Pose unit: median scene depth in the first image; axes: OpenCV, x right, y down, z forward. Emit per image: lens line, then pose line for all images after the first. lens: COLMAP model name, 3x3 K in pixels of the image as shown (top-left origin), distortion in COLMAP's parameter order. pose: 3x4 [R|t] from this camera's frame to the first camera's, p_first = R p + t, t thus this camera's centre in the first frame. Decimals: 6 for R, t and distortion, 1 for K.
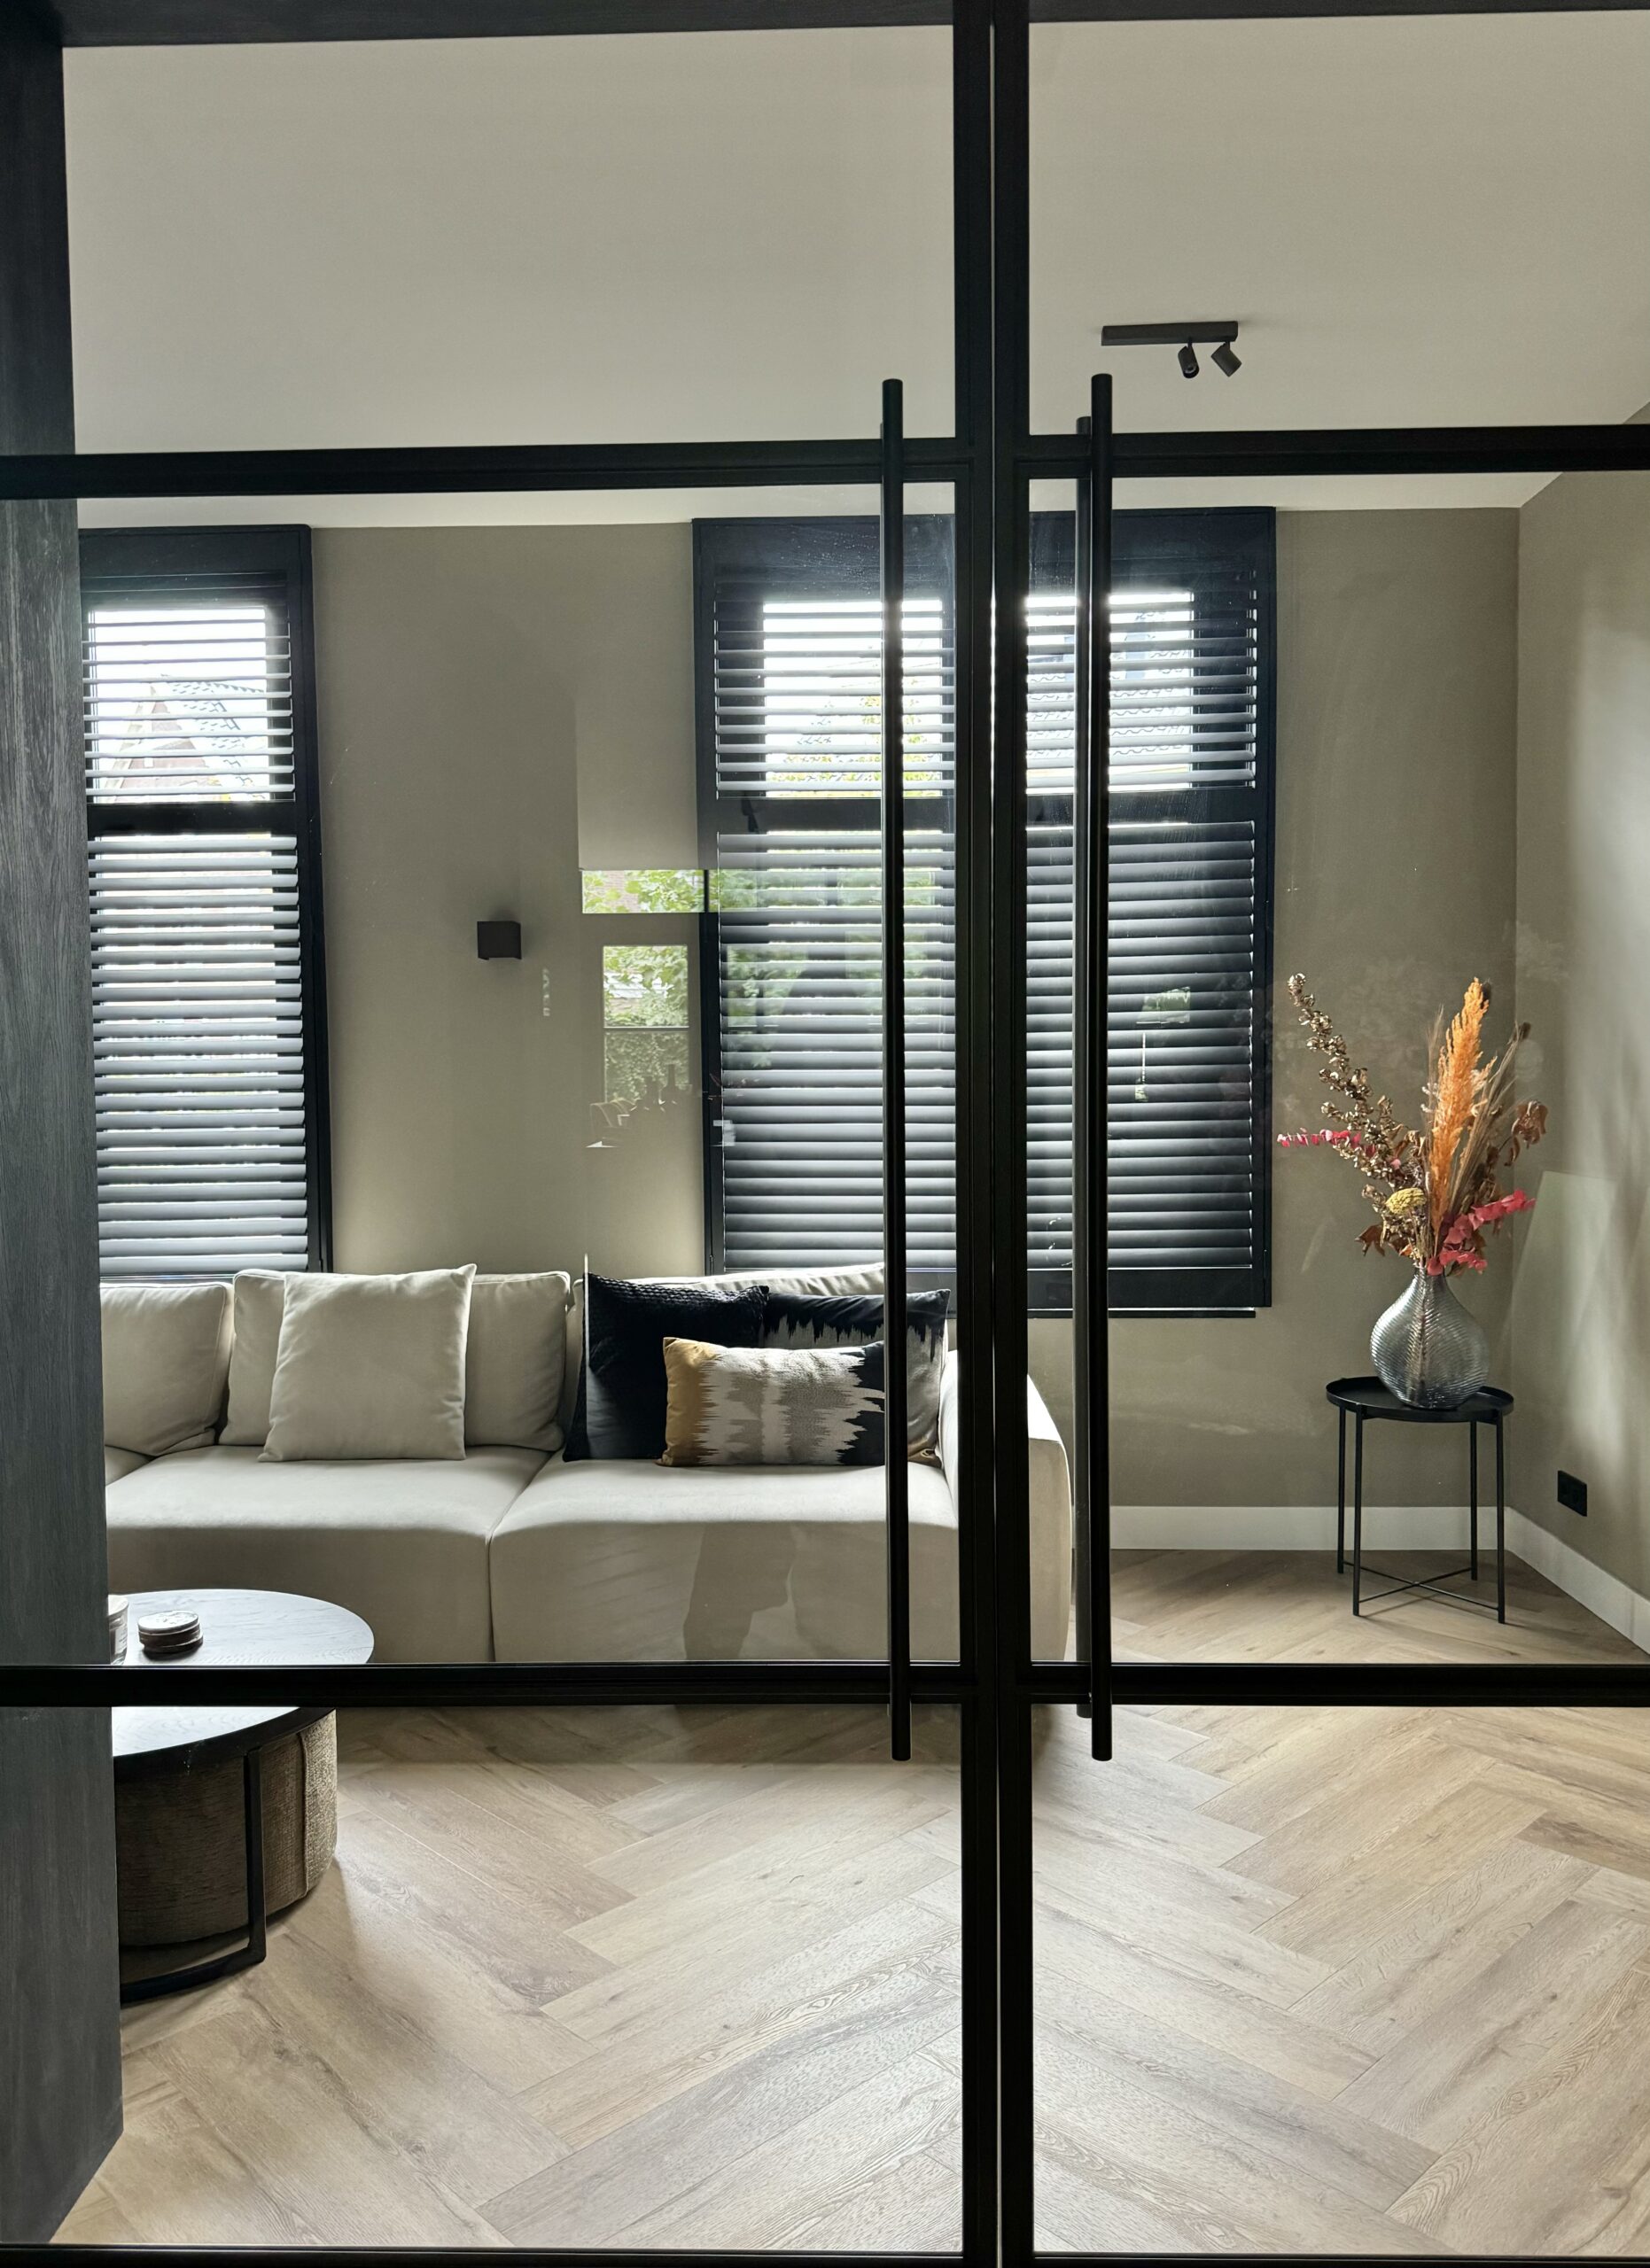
lens RADIAL K [[1676.8, 0, 813.3], [0, 1676.8, 1137.6], [0, 0, 1]] dist [0.000898, 0.000534]
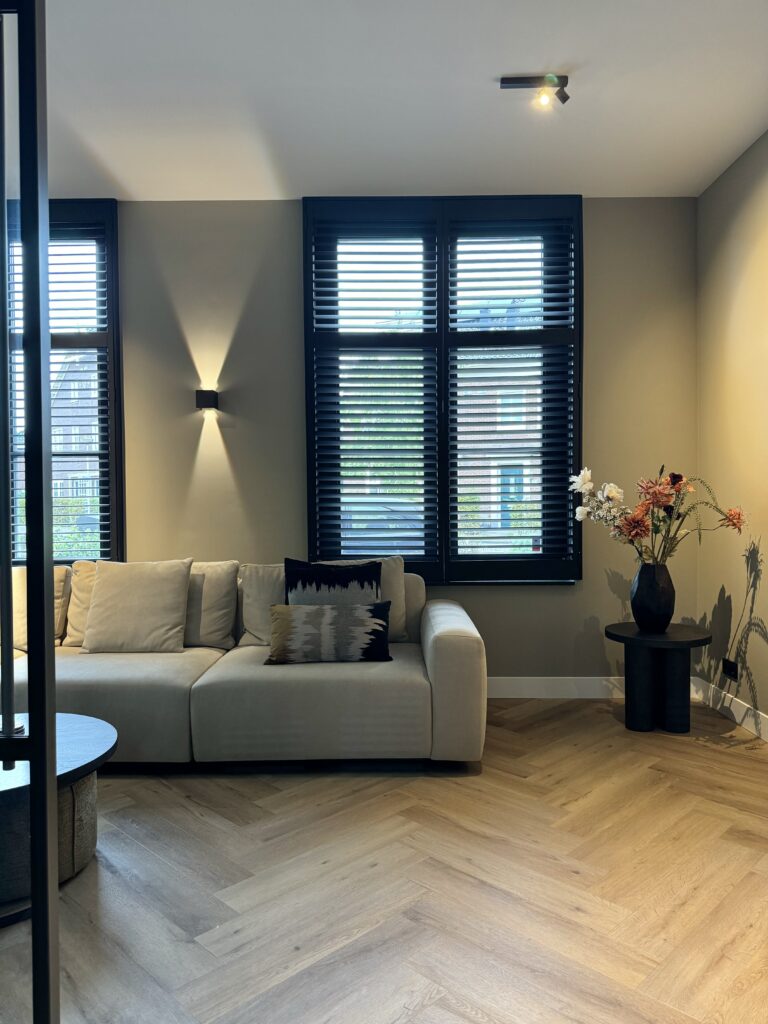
lens RADIAL K [[731.2, 0, 389.9], [0, 731.2, 509.8], [0, 0, 1]] dist [-0.001735, -0.001753]
pose [[0.999672, 0.003421, 0.025377, 0.022468], [-0.002590, 0.999462, -0.032699, 0.075855], [-0.025476, 0.032623, 0.999143, 0.176036]]
